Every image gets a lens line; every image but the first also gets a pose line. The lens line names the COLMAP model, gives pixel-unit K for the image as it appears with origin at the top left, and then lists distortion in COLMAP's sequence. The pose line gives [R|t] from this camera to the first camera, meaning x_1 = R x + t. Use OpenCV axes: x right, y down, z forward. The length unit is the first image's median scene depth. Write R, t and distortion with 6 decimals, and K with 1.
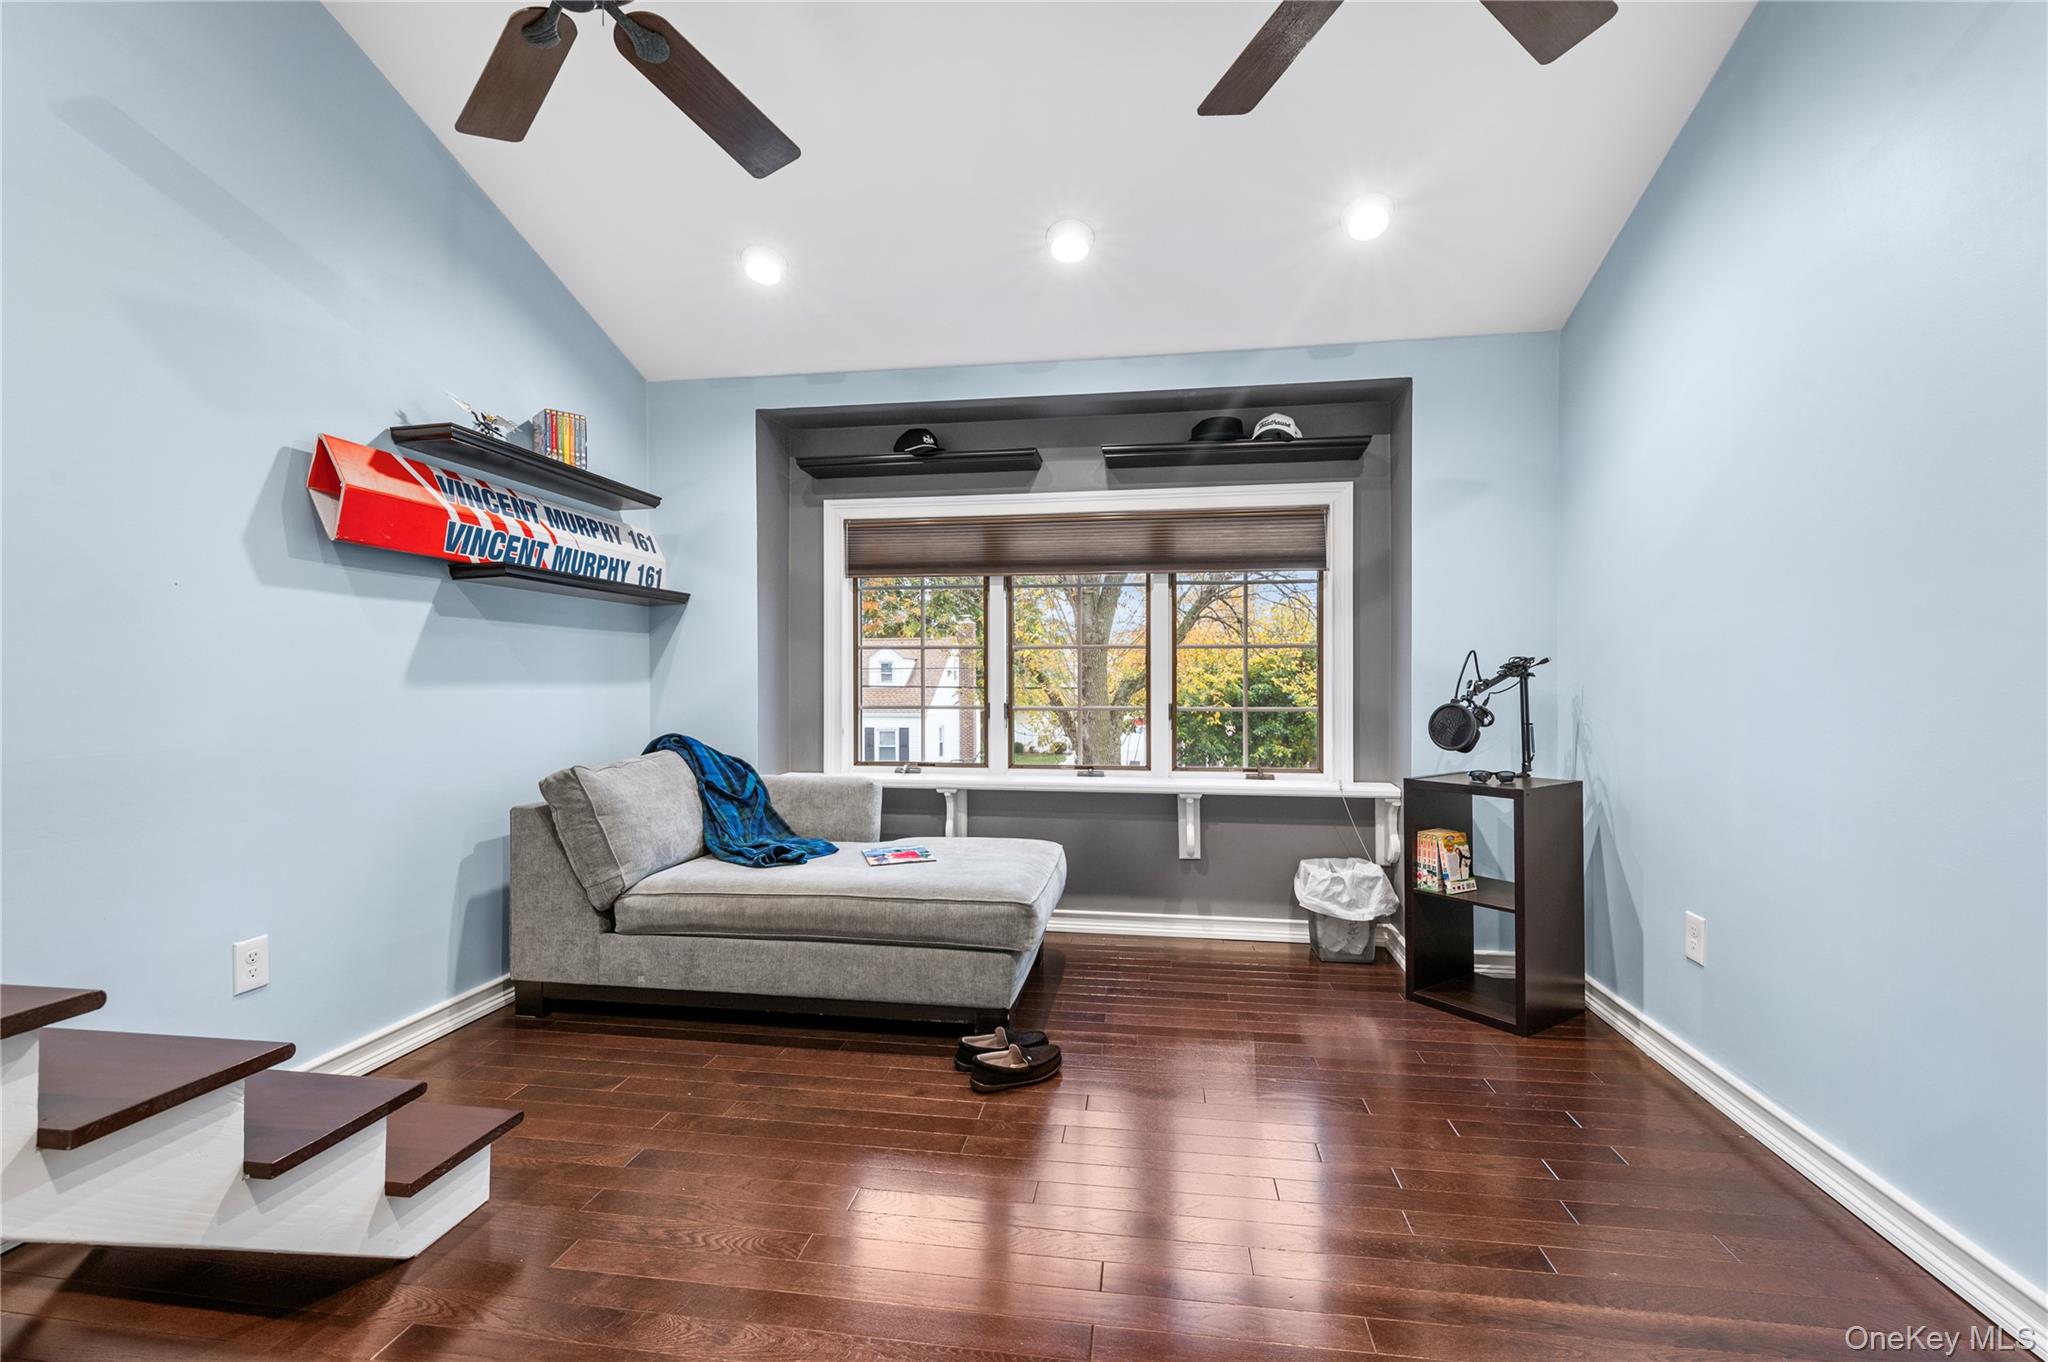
lens RADIAL K [[887.6, 0, 1024.6], [0, 887.6, 675.3], [0, 0, 1]] dist [-0.004867, 0.001775]
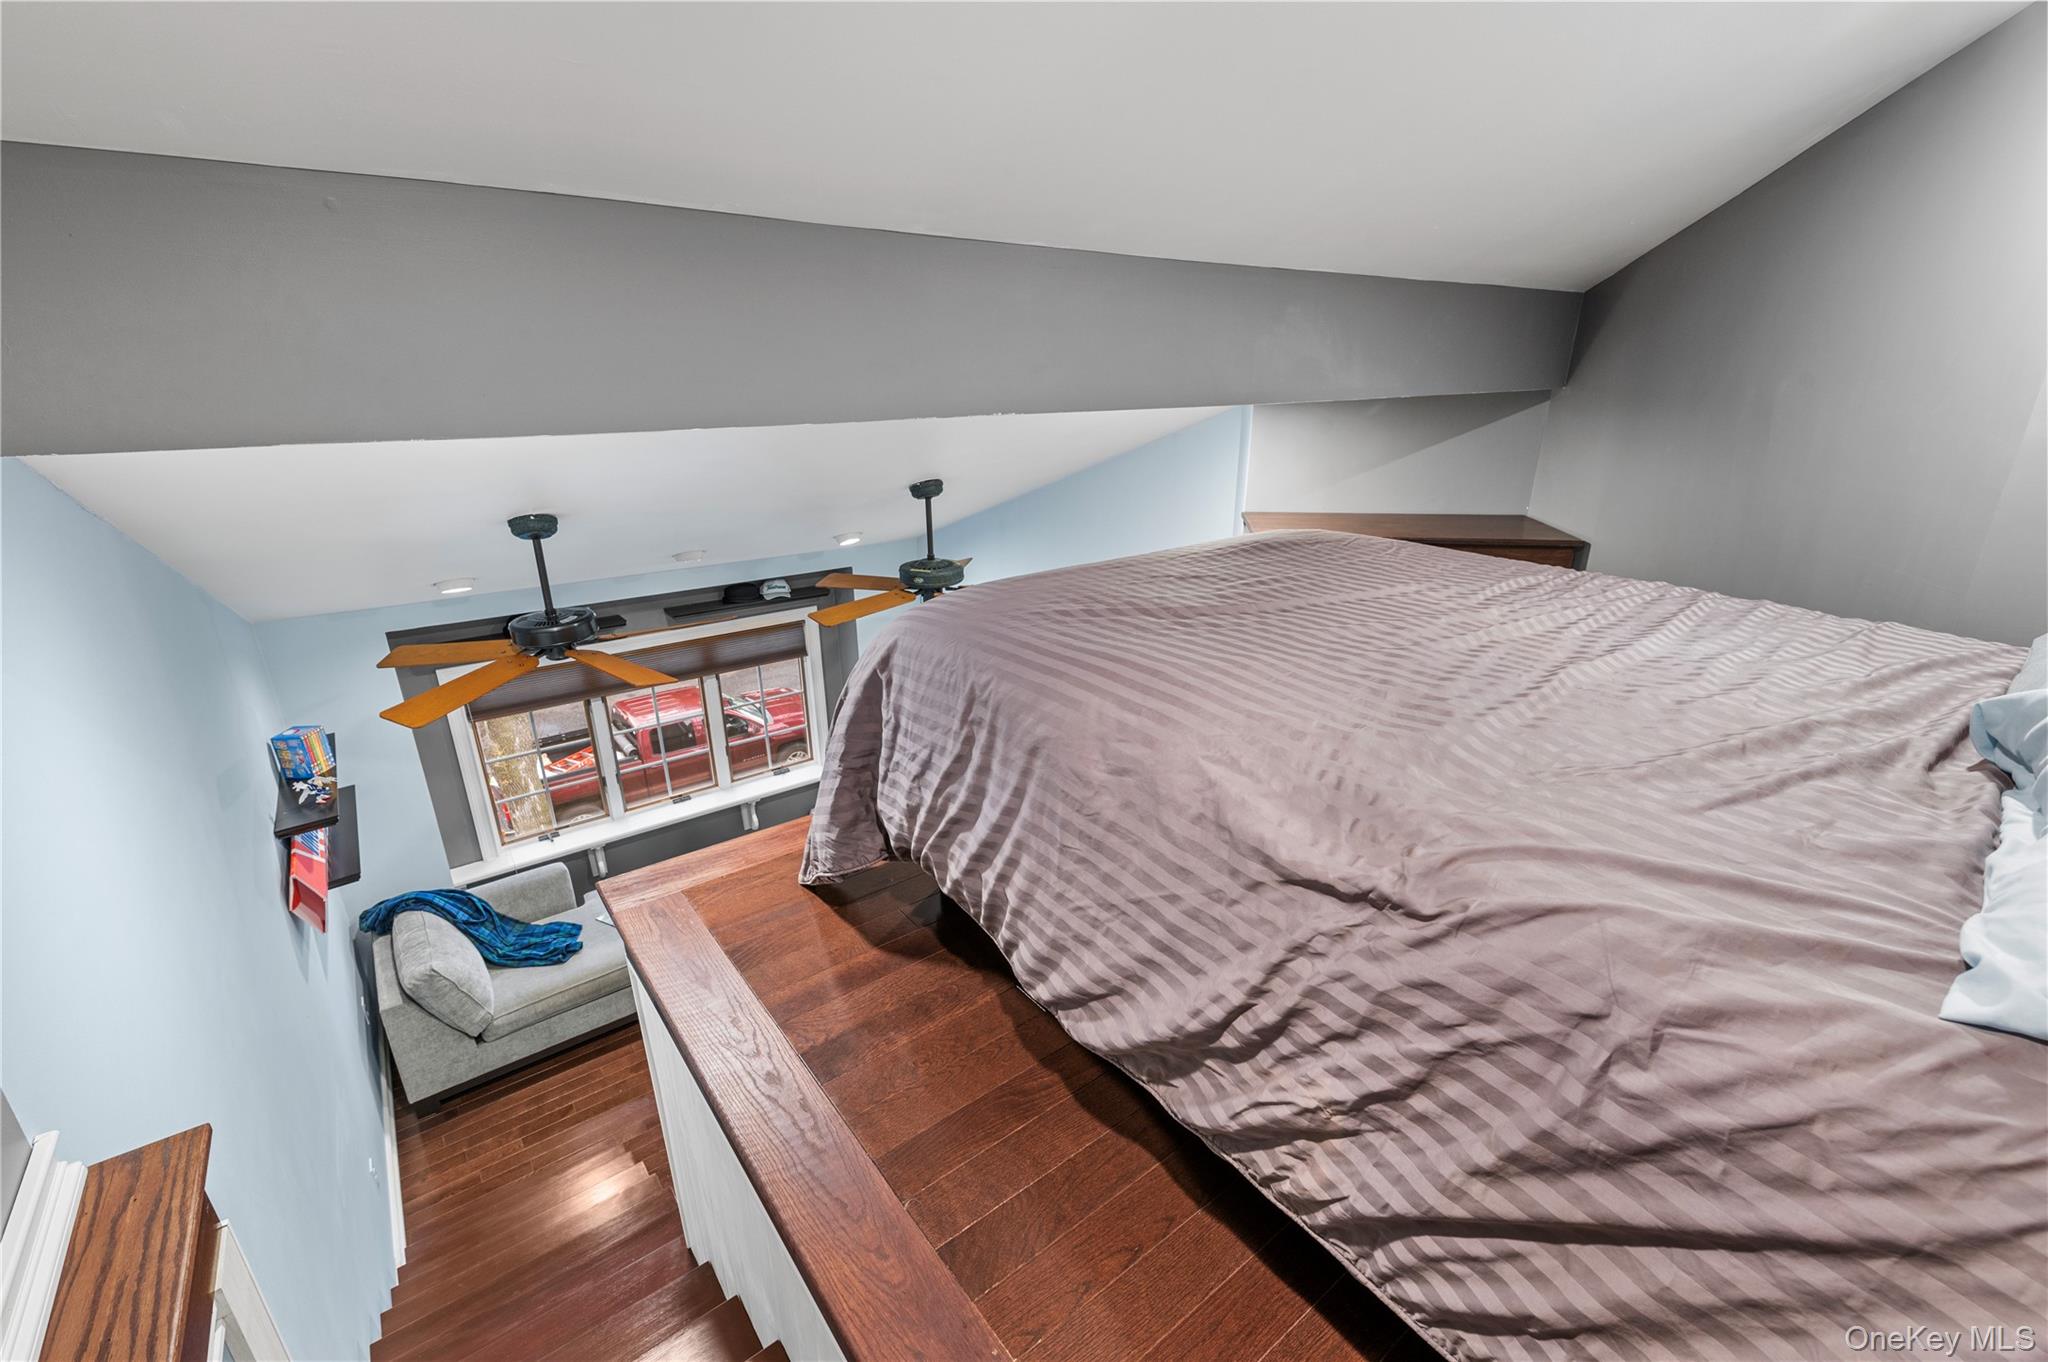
lens RADIAL K [[887.6, 0, 1032.8], [0, 887.6, 681.2], [0, 0, 1]] dist [-0.004867, 0.001775]
pose [[0.688895, -0.254045, 0.678885, -0.595123], [0.008140, 0.939225, 0.343206, -0.723733], [-0.724815, -0.230907, 0.649096, -0.502082]]
